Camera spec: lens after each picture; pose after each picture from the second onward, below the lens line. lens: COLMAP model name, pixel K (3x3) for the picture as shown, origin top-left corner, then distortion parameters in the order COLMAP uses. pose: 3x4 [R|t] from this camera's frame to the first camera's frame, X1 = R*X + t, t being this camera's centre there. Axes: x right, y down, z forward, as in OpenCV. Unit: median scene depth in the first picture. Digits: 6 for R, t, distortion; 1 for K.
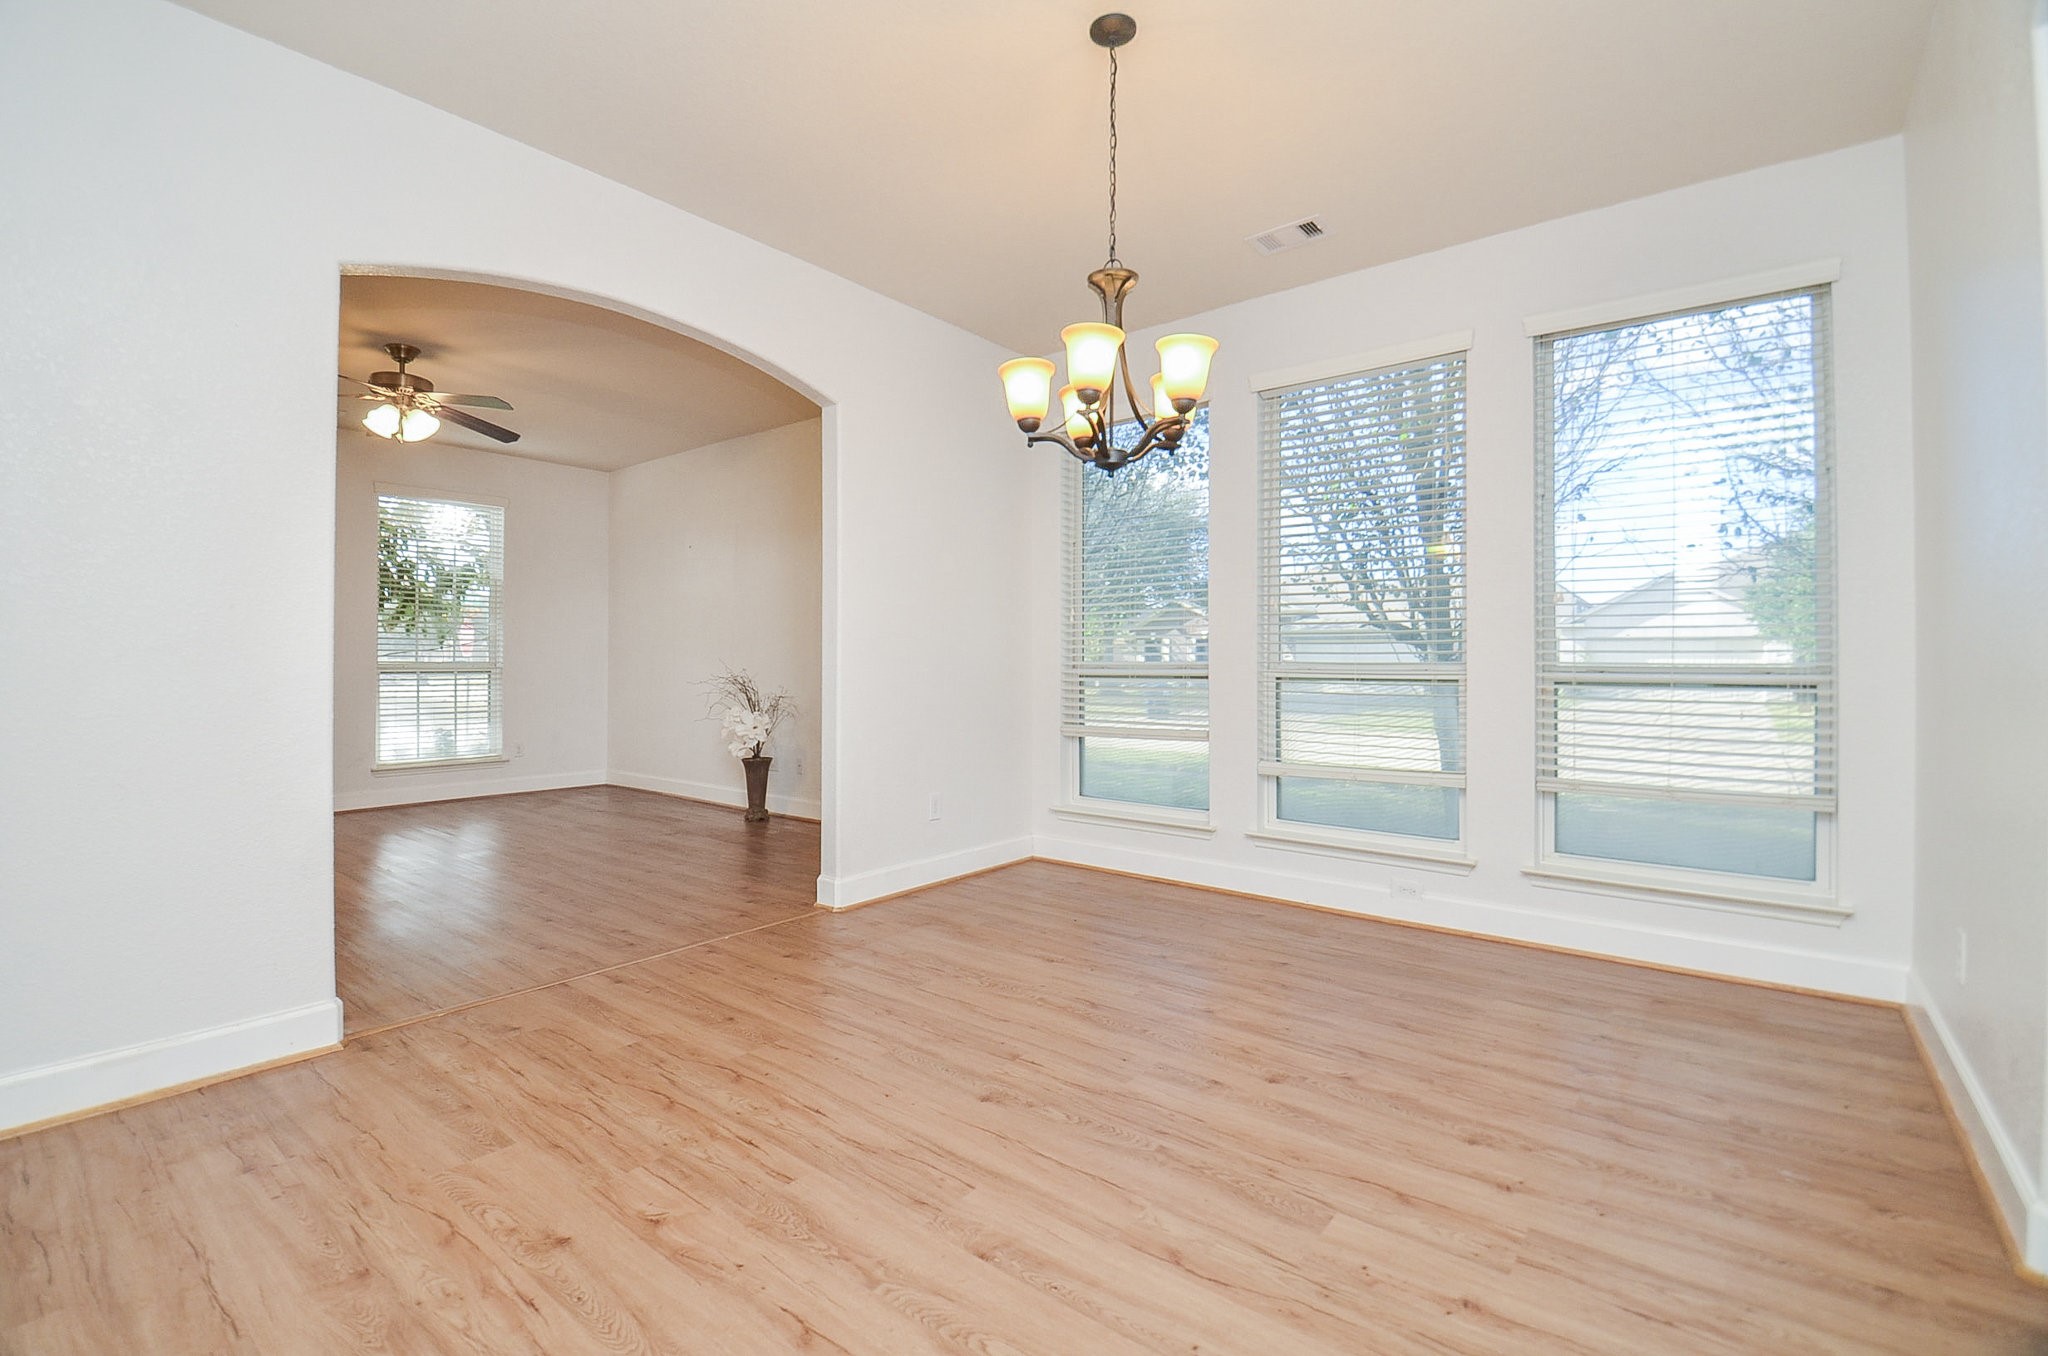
lens RADIAL K [[923.3, 0, 1005.9], [0, 923.3, 645.5], [0, 0, 1]] dist [-0.001447, -0.017101]
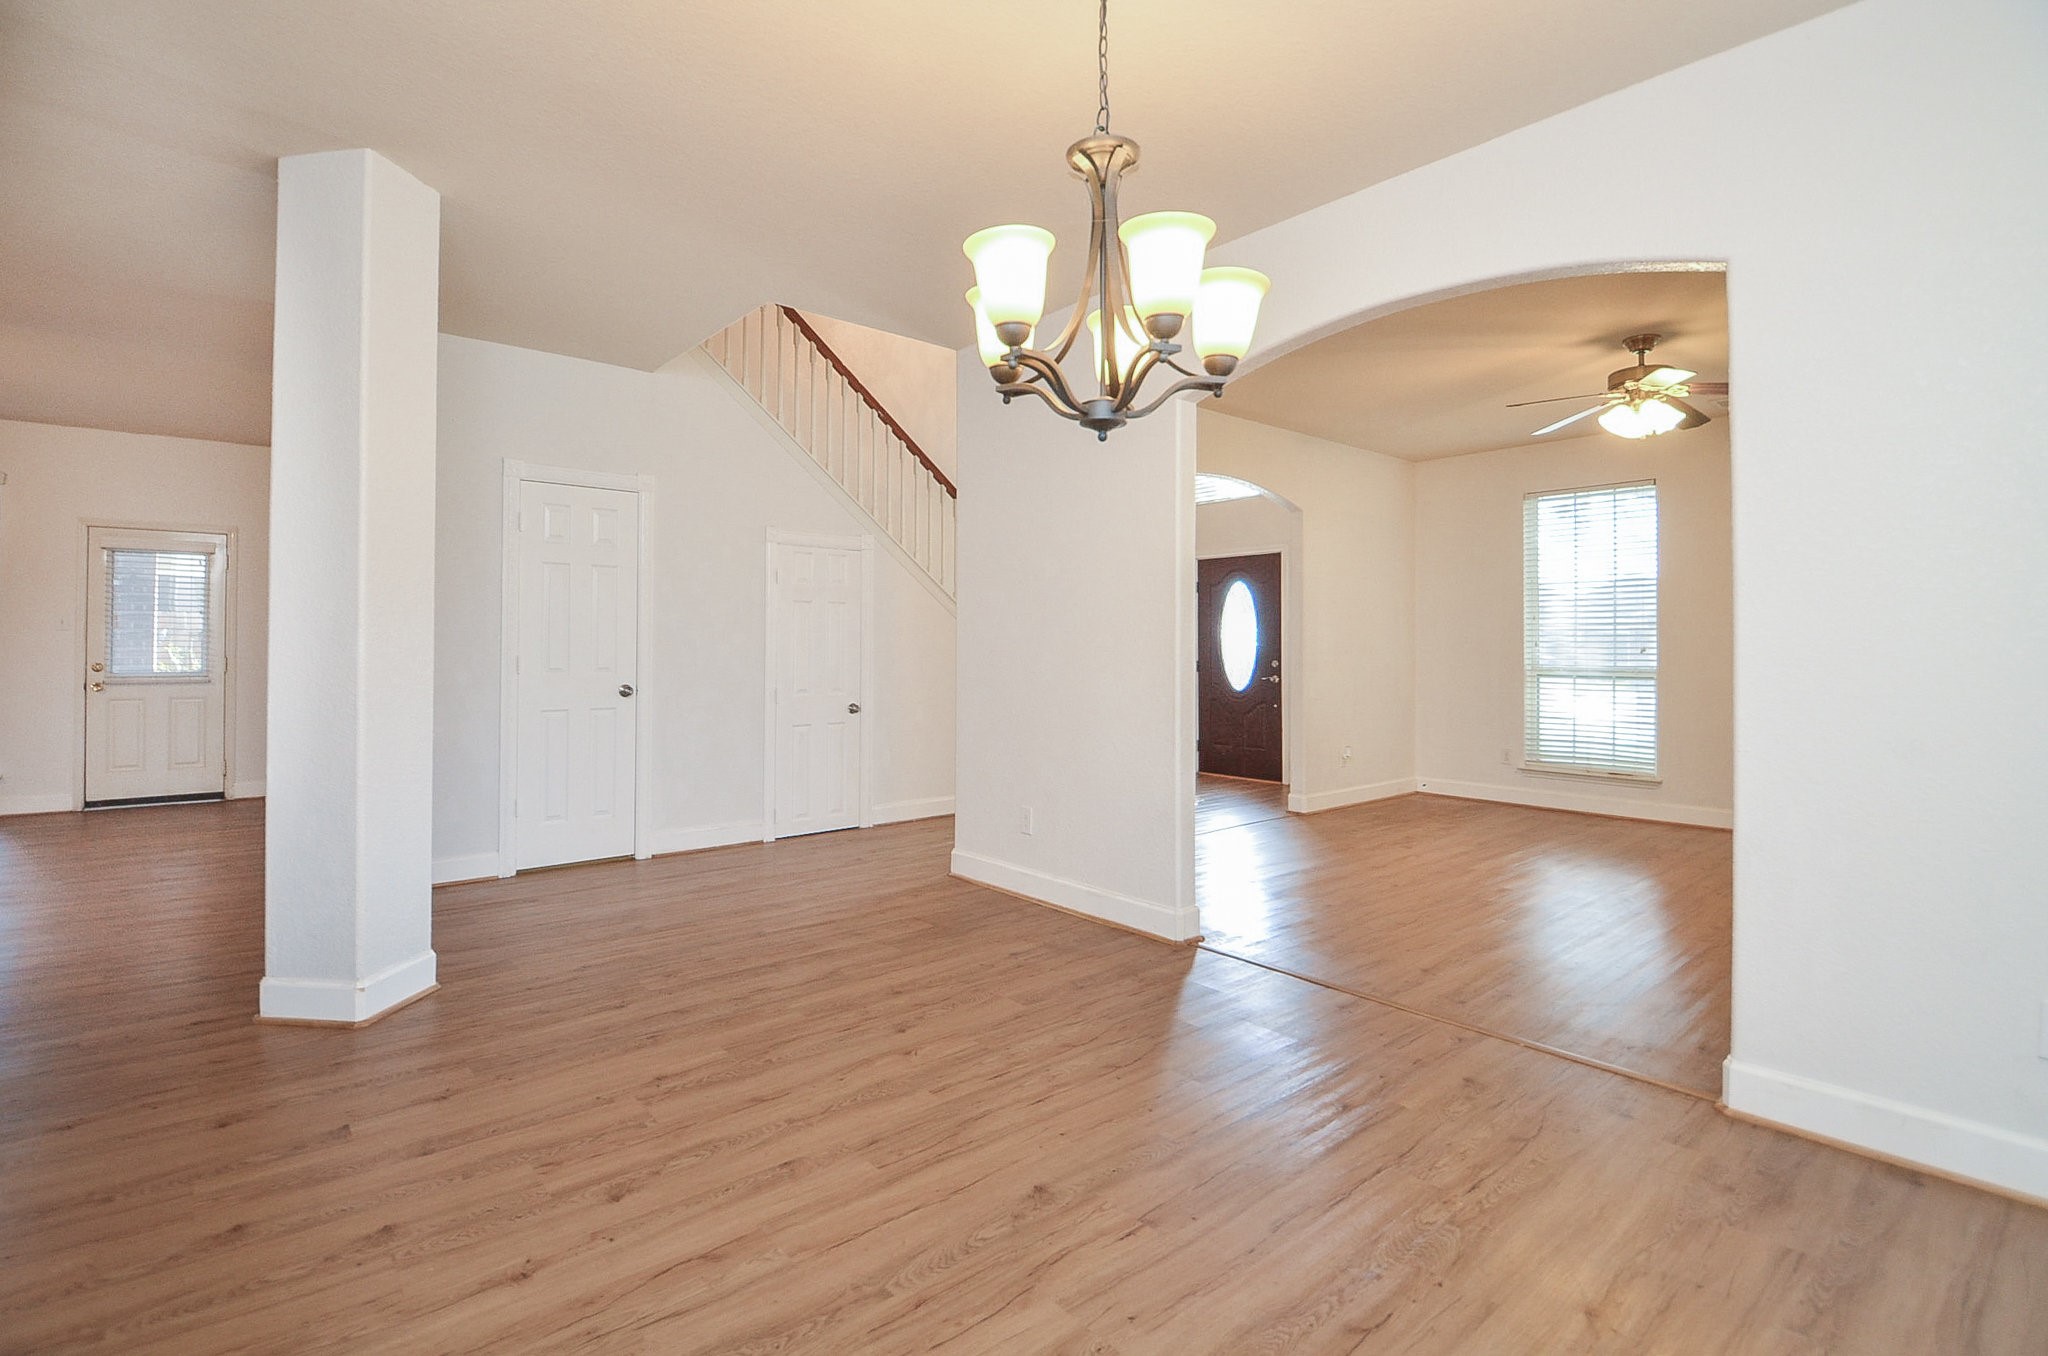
lens RADIAL K [[956.0, 0, 989.5], [0, 956.0, 639.3], [0, 0, 1]] dist [-0.023492, -0.000752]
pose [[-0.197623, -0.002654, -0.980275, 0.766596], [0.008347, 0.999956, -0.004390, -0.030704], [0.980243, -0.009050, -0.197592, 0.983445]]
